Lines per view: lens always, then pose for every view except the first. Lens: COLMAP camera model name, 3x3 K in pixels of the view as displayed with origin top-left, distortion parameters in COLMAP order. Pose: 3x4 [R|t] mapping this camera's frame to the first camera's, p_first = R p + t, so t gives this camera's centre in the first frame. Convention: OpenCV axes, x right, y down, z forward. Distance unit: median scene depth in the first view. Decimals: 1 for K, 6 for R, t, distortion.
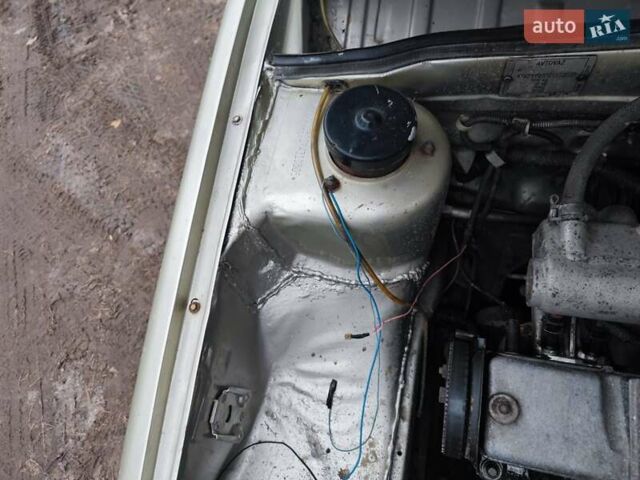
lens RADIAL K [[436.8, 0, 319.1], [0, 436.8, 239.8], [0, 0, 1]] dist [0.030475, -0.006771]
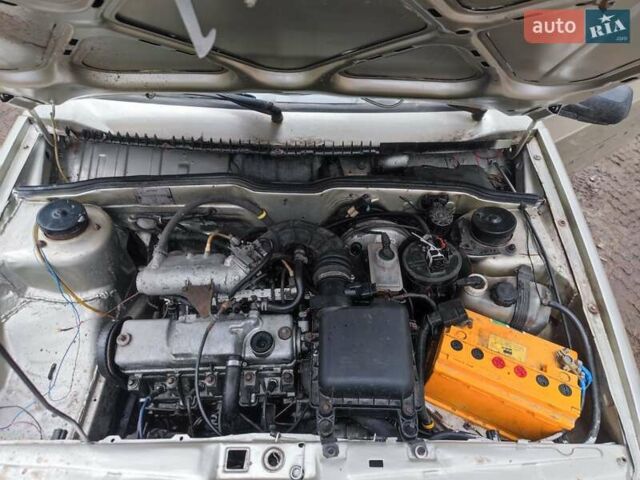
lens RADIAL K [[436.8, 0, 320.8], [0, 436.8, 240.8], [0, 0, 1]] dist [0.030475, -0.006771]
pose [[0.949296, -0.031296, 0.312823, 0.545915], [0.118524, 0.957238, -0.263908, 0.487673], [-0.291186, 0.287604, 0.912411, -1.108314]]
